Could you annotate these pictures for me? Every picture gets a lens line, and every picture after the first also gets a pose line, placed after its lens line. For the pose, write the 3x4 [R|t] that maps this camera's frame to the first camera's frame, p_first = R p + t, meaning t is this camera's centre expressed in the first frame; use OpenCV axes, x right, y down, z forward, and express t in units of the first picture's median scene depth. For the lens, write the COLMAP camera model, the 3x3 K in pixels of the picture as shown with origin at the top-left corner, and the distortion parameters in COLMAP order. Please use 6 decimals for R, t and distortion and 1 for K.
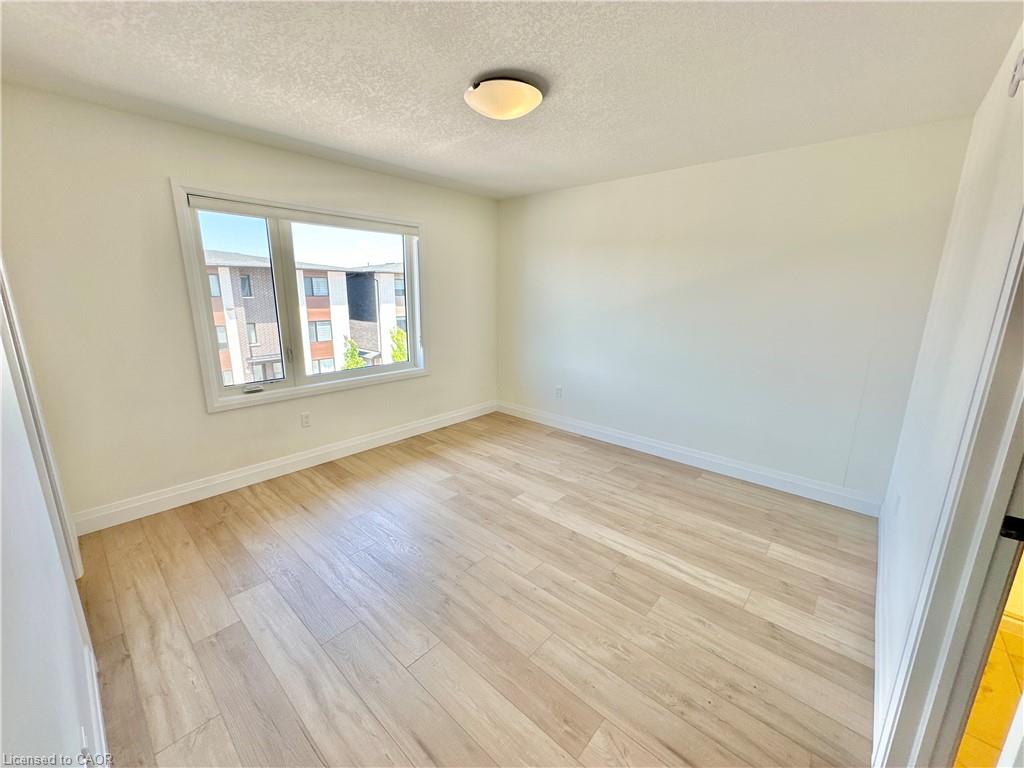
lens RADIAL K [[409.5, 0, 512.0], [0, 409.5, 384.0], [0, 0, 1]] dist [-0.000536, -0.000254]
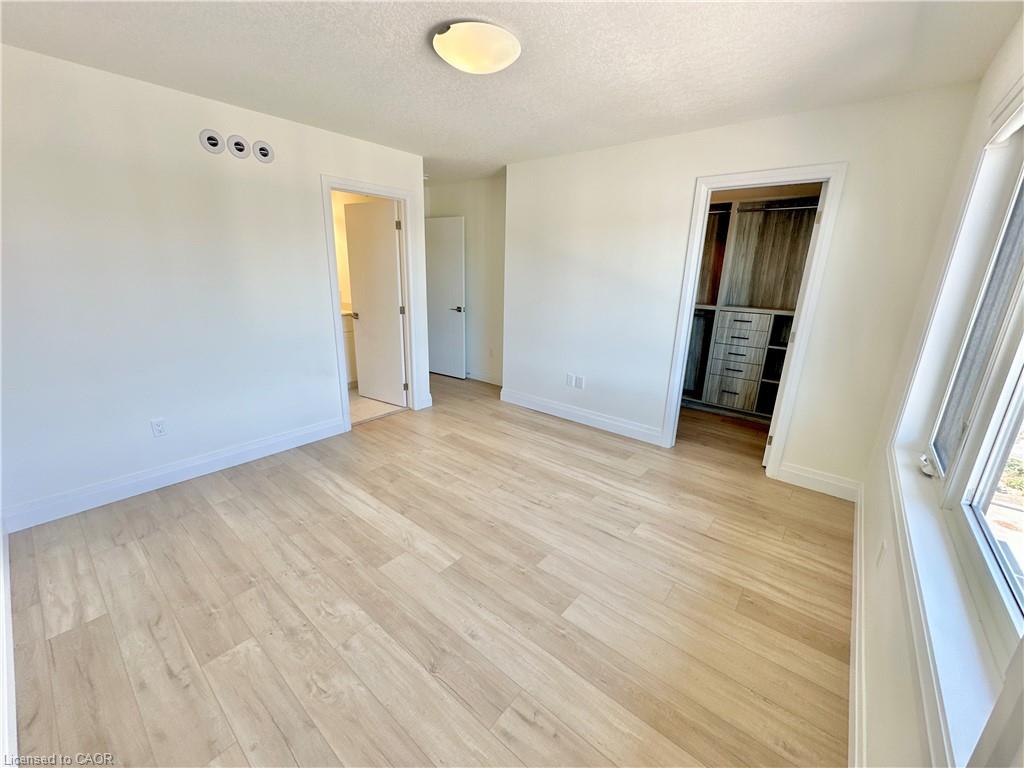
lens RADIAL K [[409.5, 0, 512.0], [0, 409.5, 384.0], [0, 0, 1]] dist [-0.000536, -0.000254]
pose [[-0.998686, -0.023993, -0.045284, -0.050495], [-0.042897, 0.874823, 0.482540, -0.332812], [0.028038, 0.483848, -0.874703, 1.453064]]
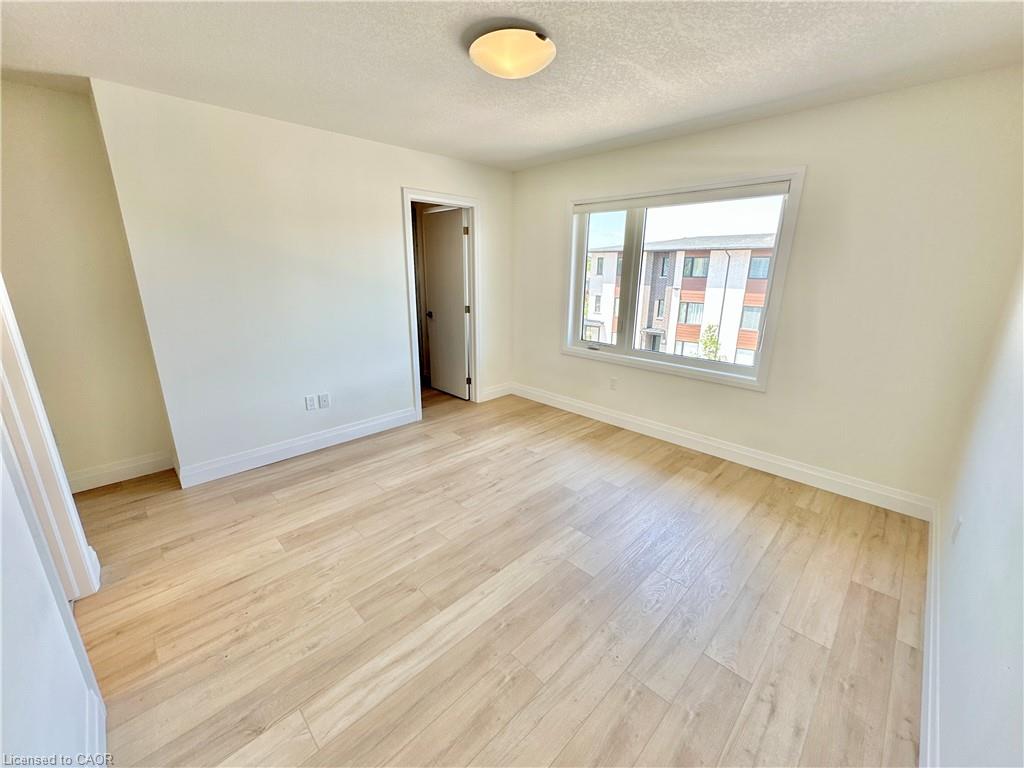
lens RADIAL K [[409.5, 0, 512.0], [0, 409.5, 384.0], [0, 0, 1]] dist [-0.000536, -0.000254]
pose [[-0.059258, 0.263535, -0.962828, 0.705465], [-0.230976, 0.934729, 0.270060, -0.176550], [0.971153, 0.238393, 0.005480, 0.792842]]
